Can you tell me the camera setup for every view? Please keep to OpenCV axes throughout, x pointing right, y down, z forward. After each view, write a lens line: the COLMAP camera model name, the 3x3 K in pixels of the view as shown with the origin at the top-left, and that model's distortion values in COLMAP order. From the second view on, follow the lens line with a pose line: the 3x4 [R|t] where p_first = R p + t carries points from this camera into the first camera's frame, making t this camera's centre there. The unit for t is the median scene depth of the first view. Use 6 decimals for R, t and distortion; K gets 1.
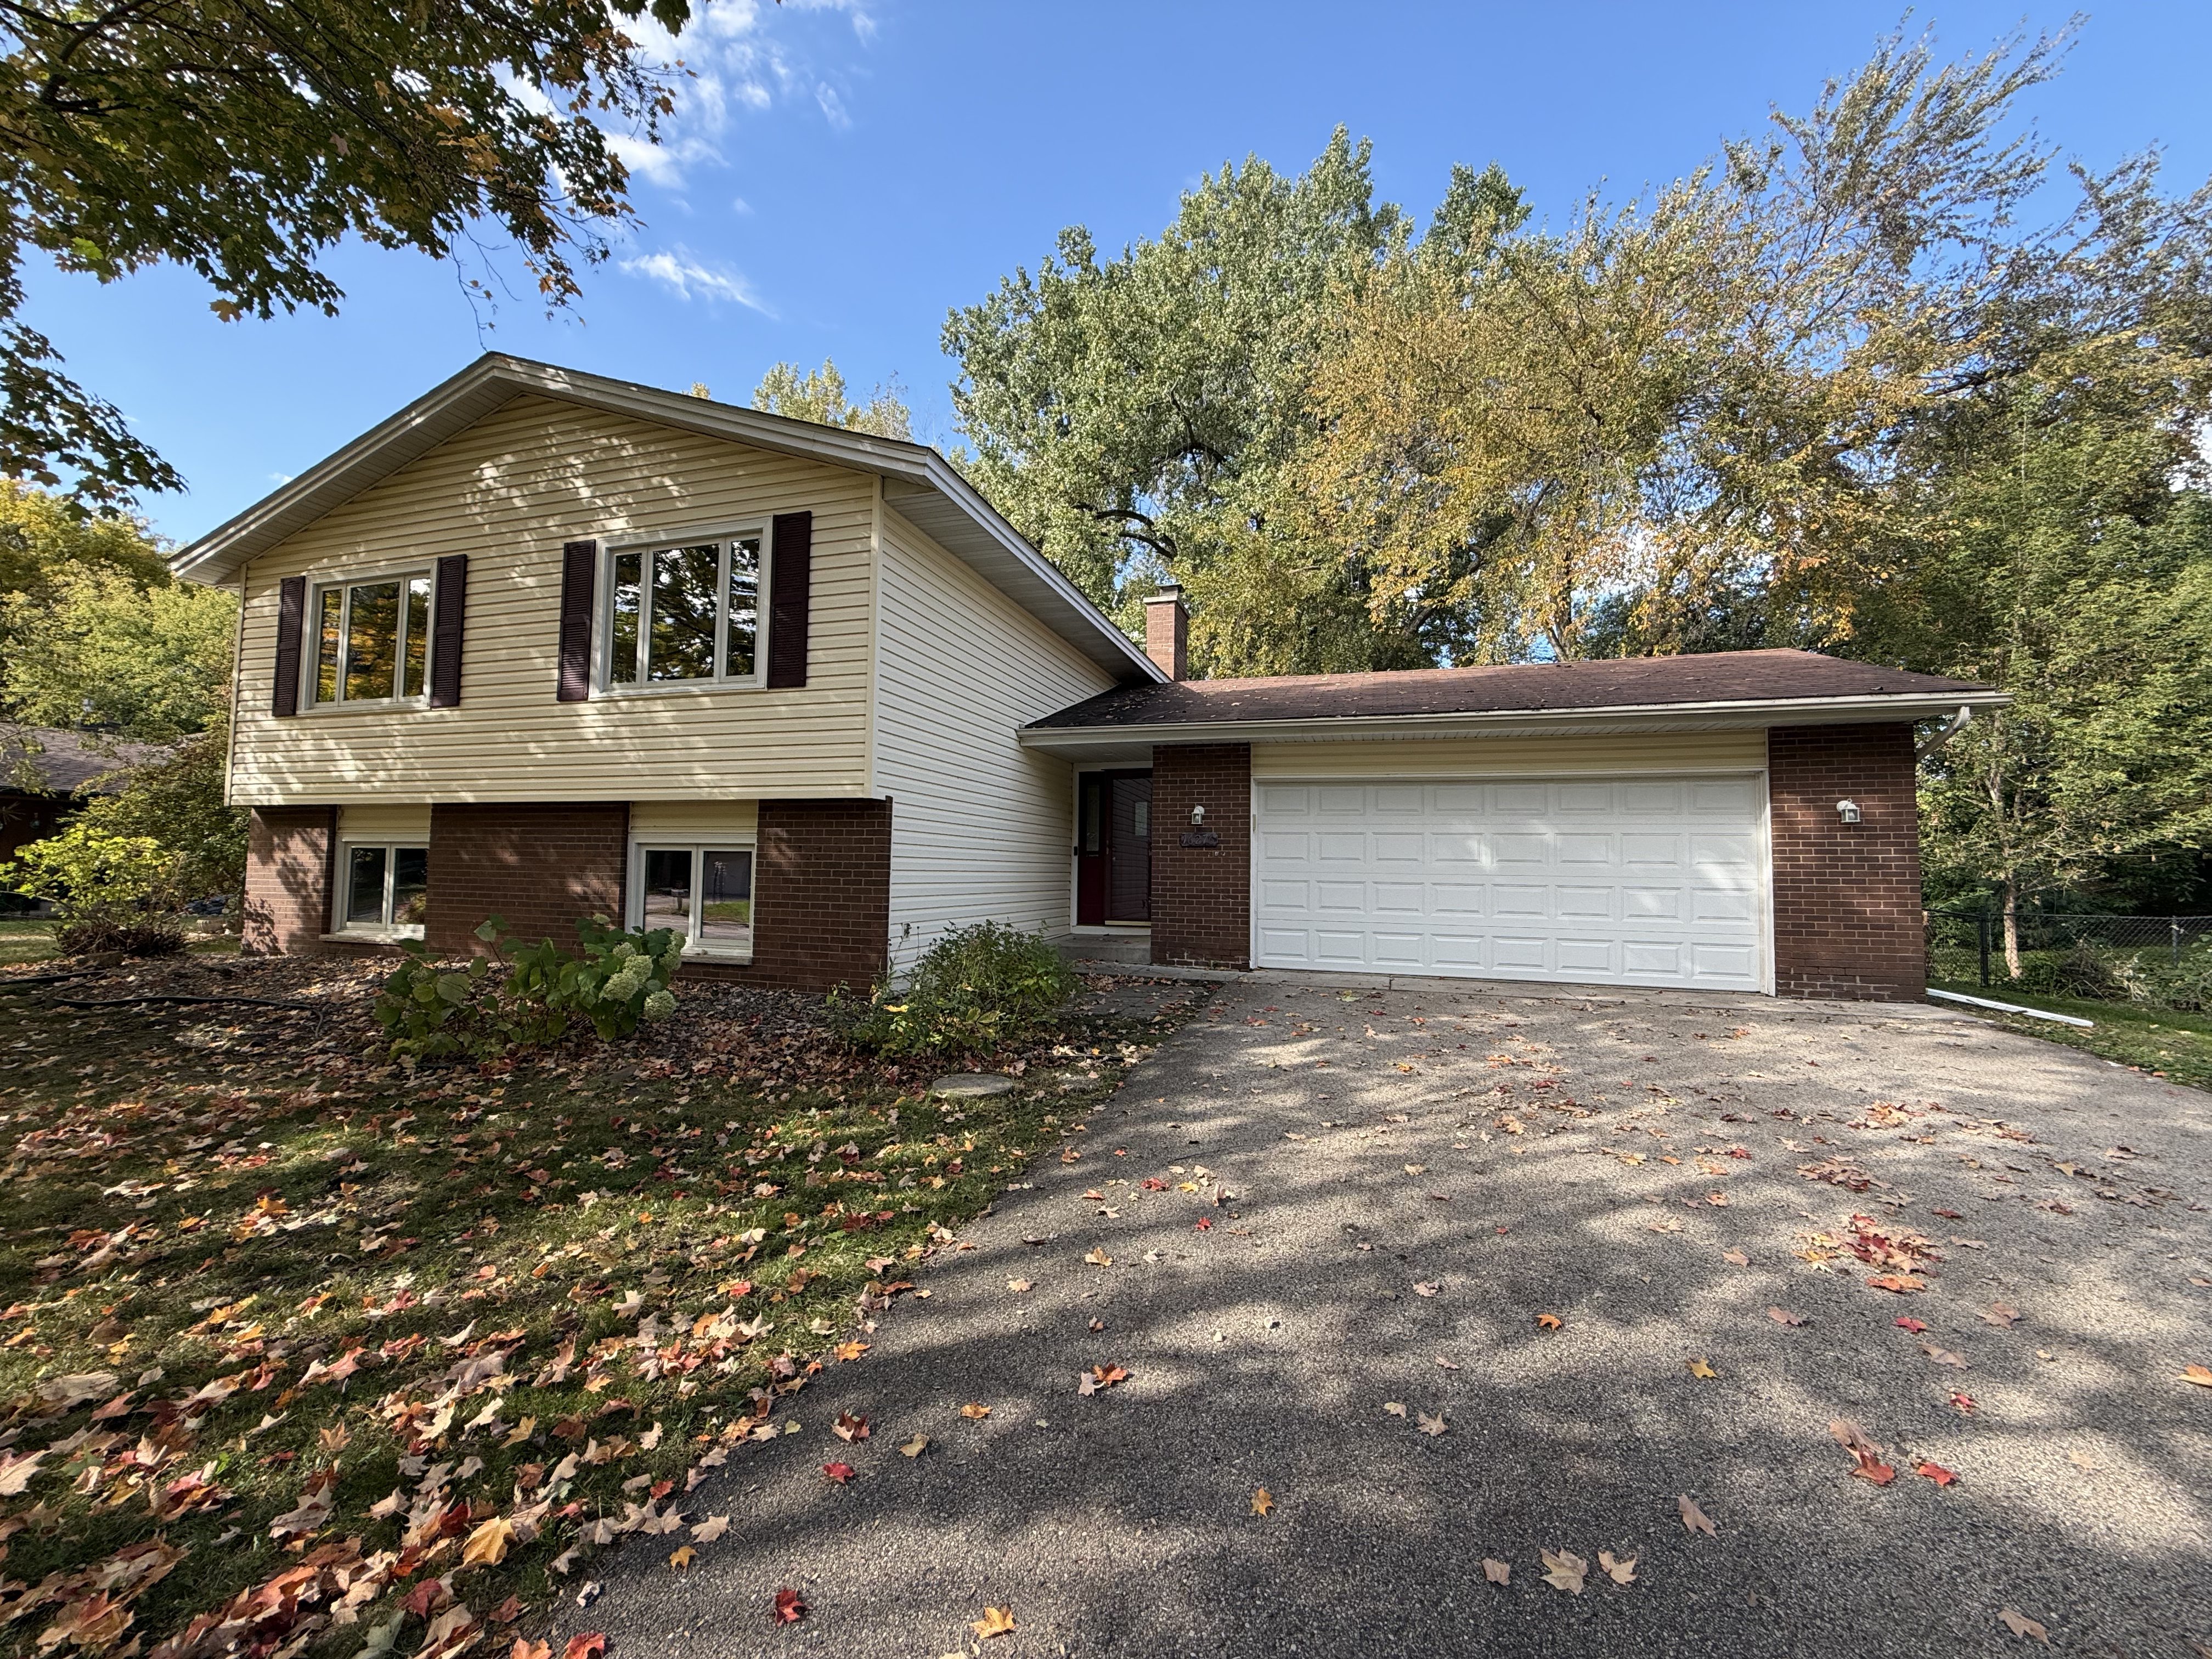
lens RADIAL K [[880.6, 0, 1100.5], [0, 880.6, 824.2], [0, 0, 1]] dist [0.001440, -0.000379]
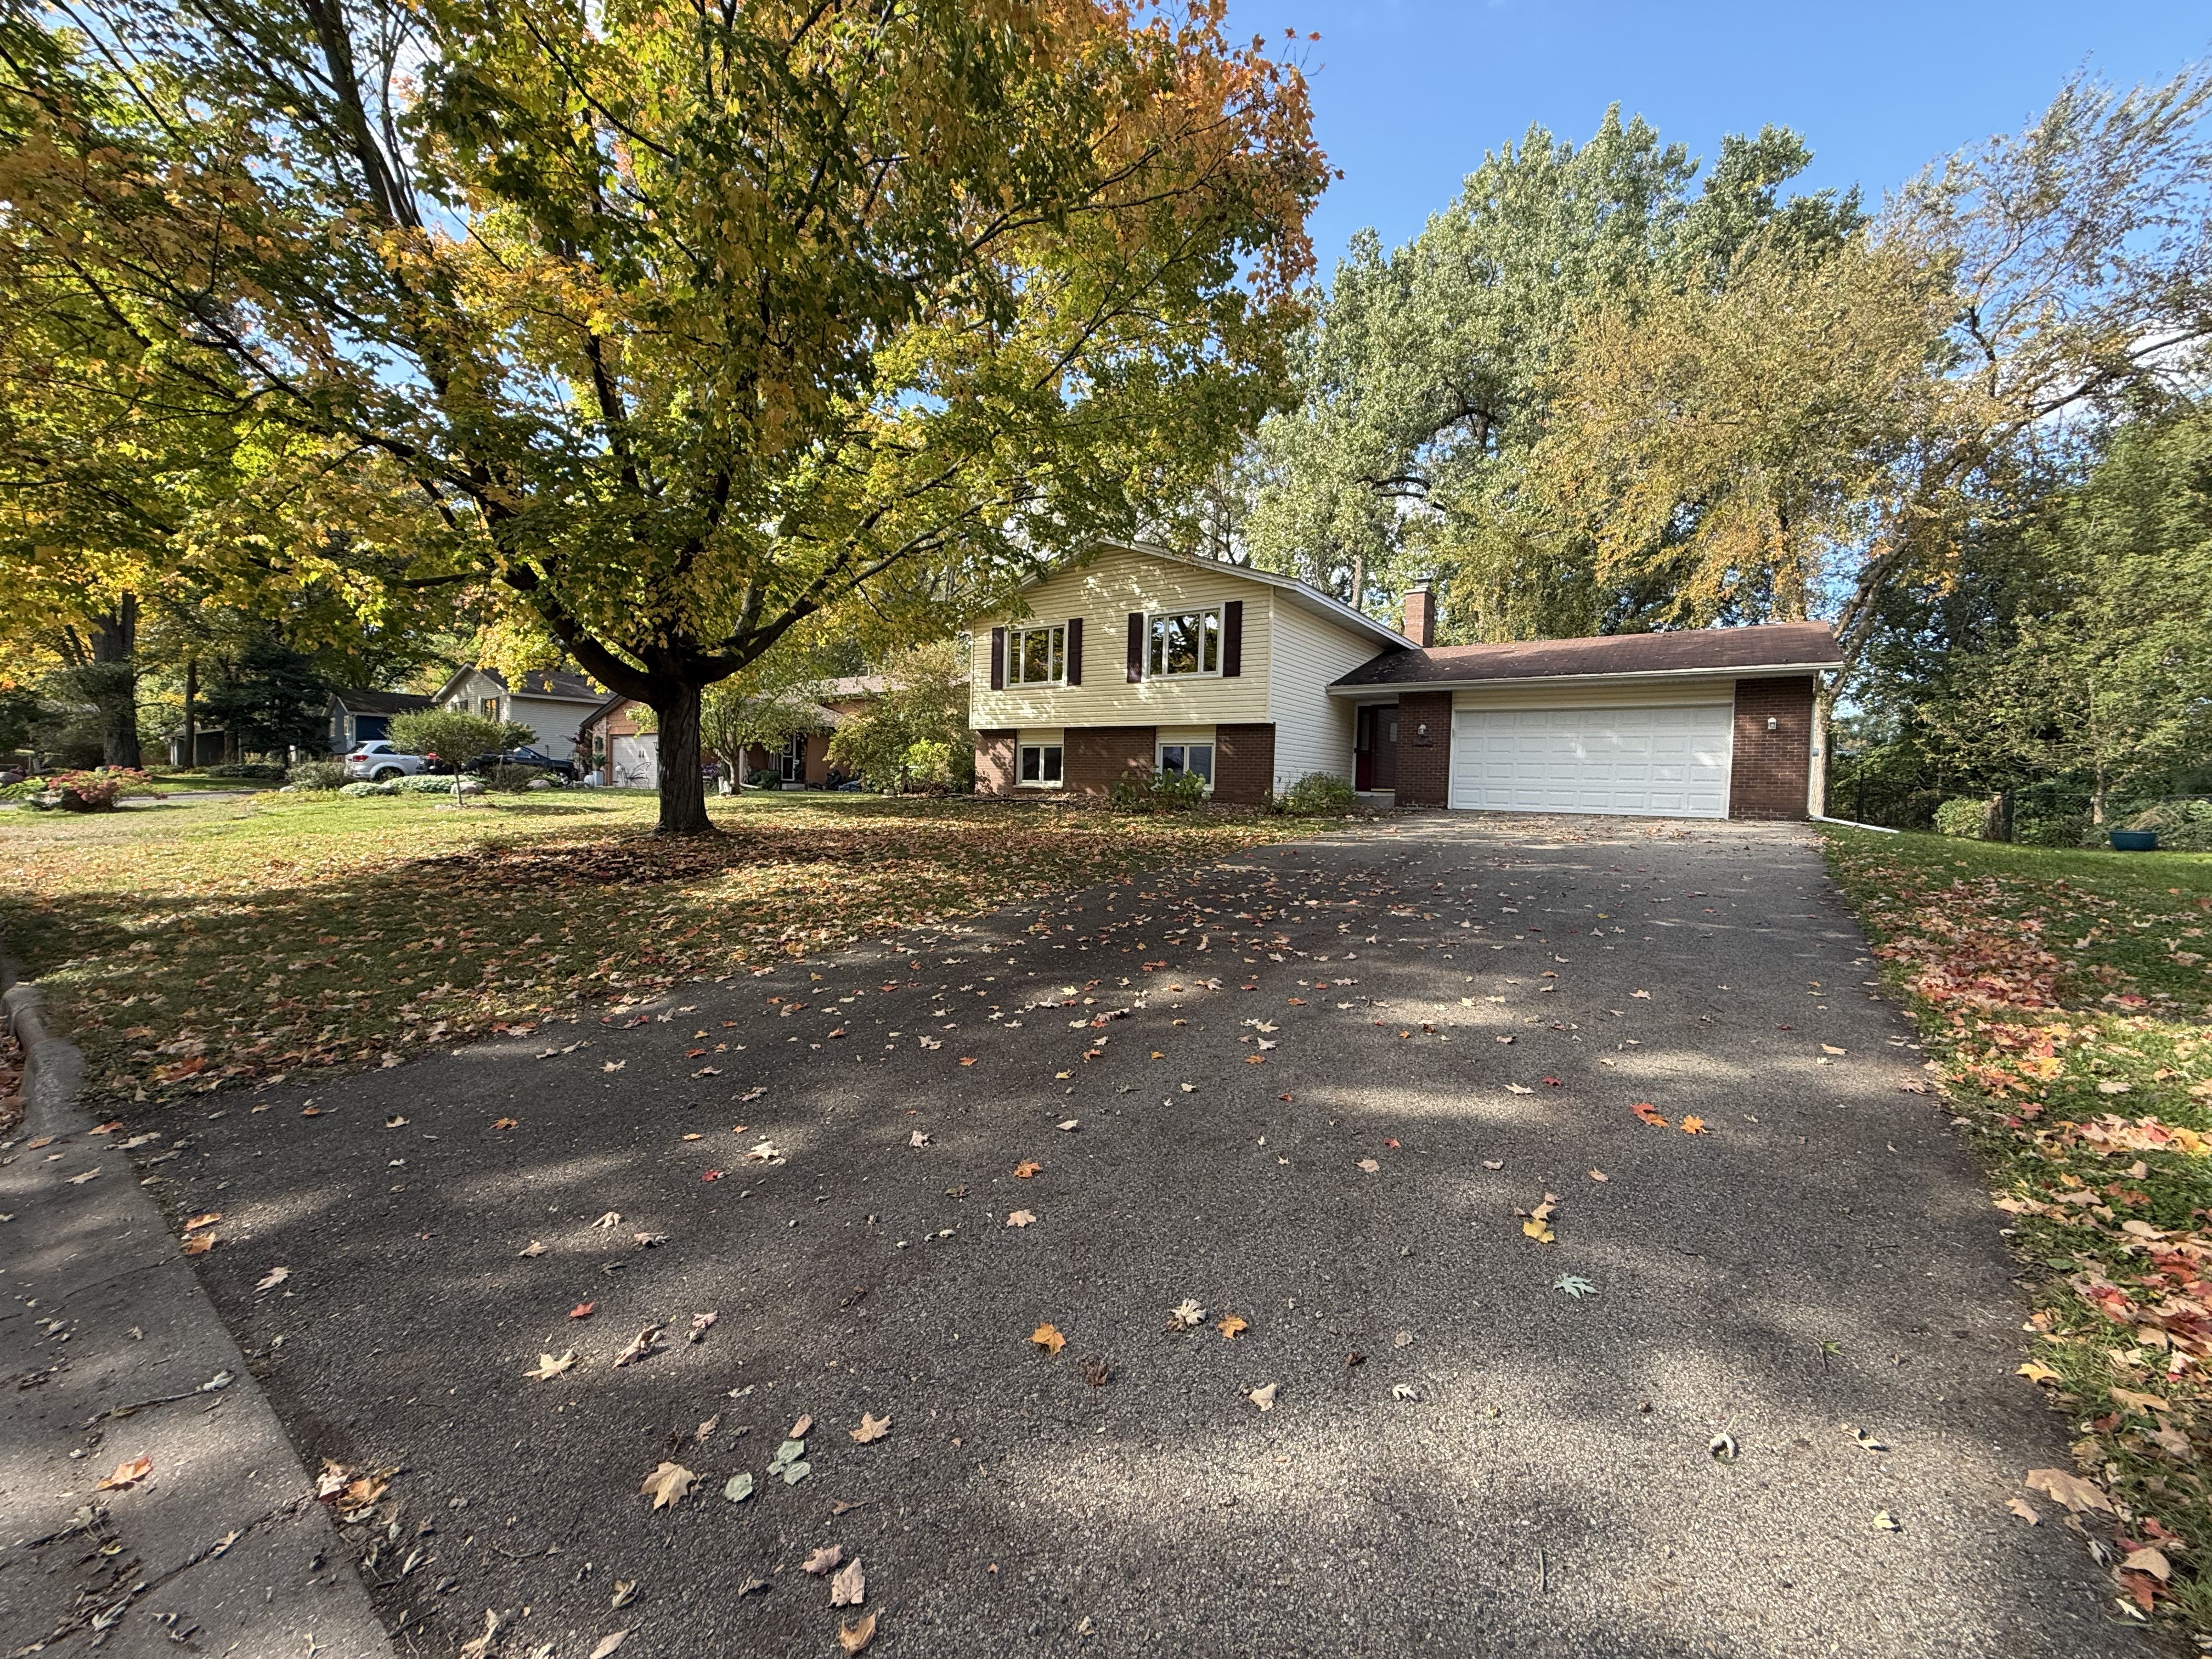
lens RADIAL K [[880.6, 0, 1104.6], [0, 880.6, 824.5], [0, 0, 1]] dist [0.001440, -0.000379]
pose [[0.954701, 0.022489, -0.296715, 0.027312], [0.004162, 0.996033, 0.088883, 0.025267], [0.297537, -0.086092, 0.950821, -1.220893]]
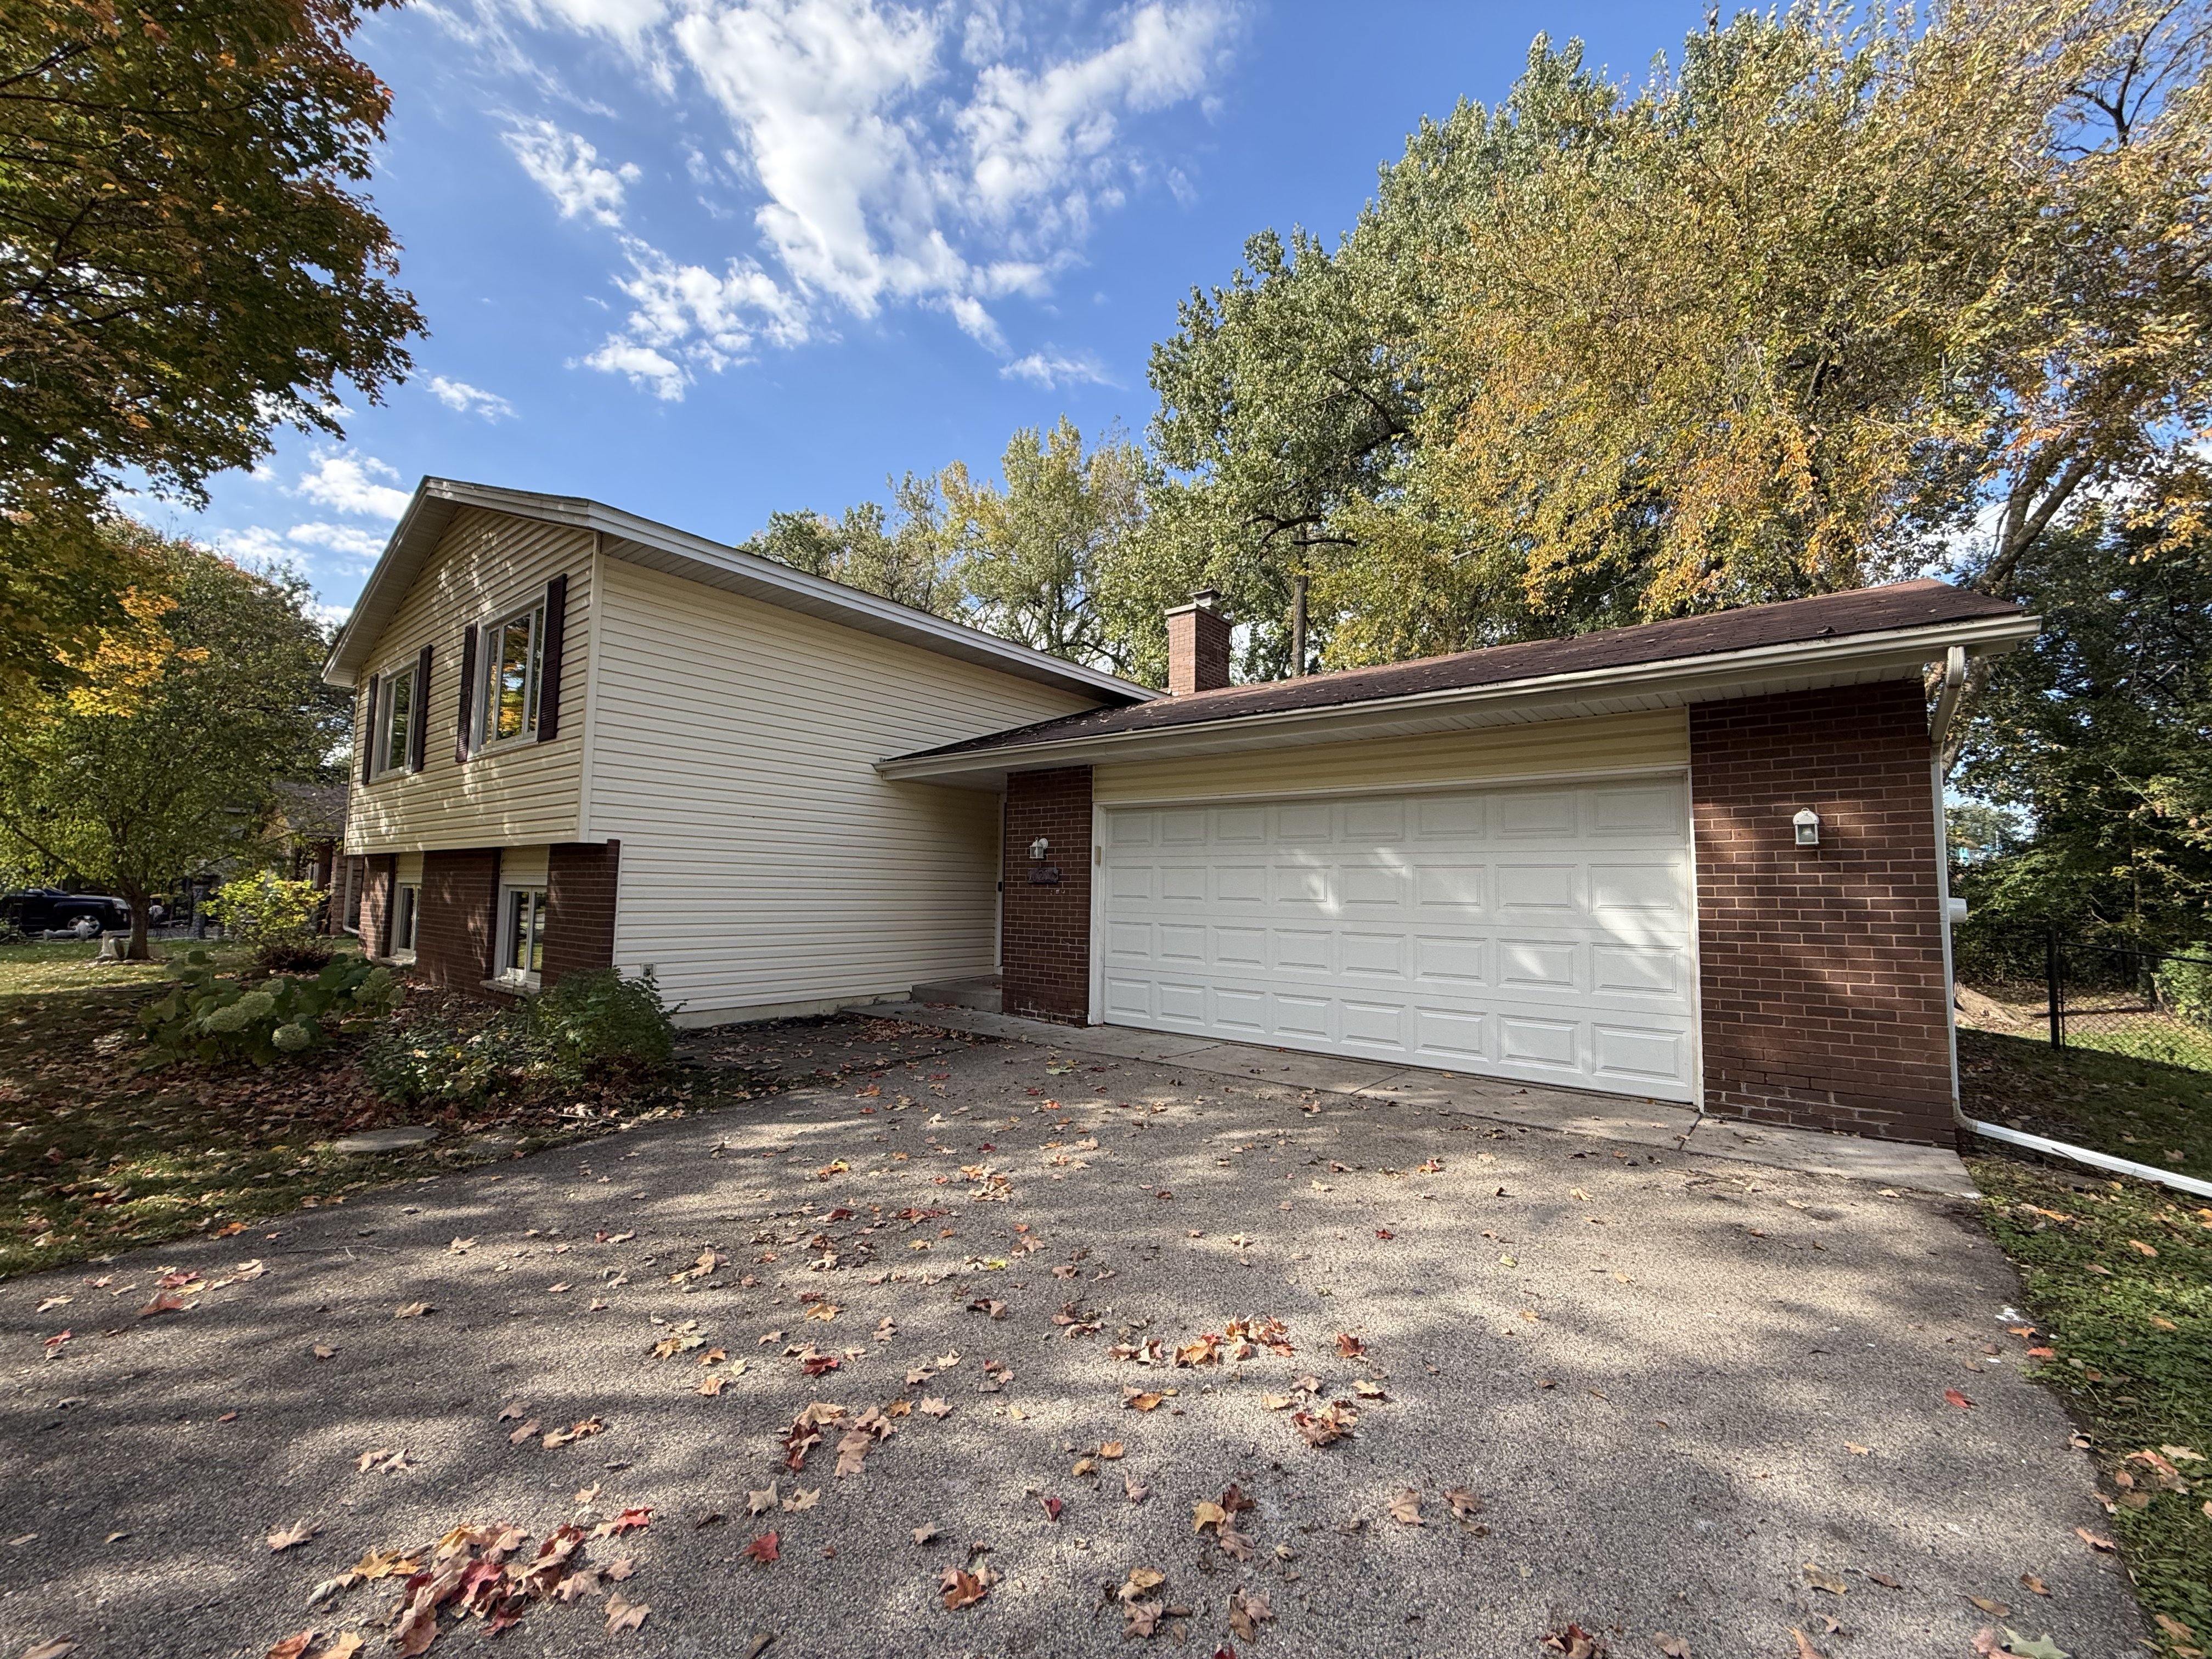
lens RADIAL K [[880.6, 0, 1098.7], [0, 880.6, 825.5], [0, 0, 1]] dist [0.001440, -0.000379]
pose [[0.932680, -0.027879, -0.359627, 0.568588], [0.017493, 0.999332, -0.032101, -0.004546], [0.360281, 0.023649, 0.932544, 0.213953]]
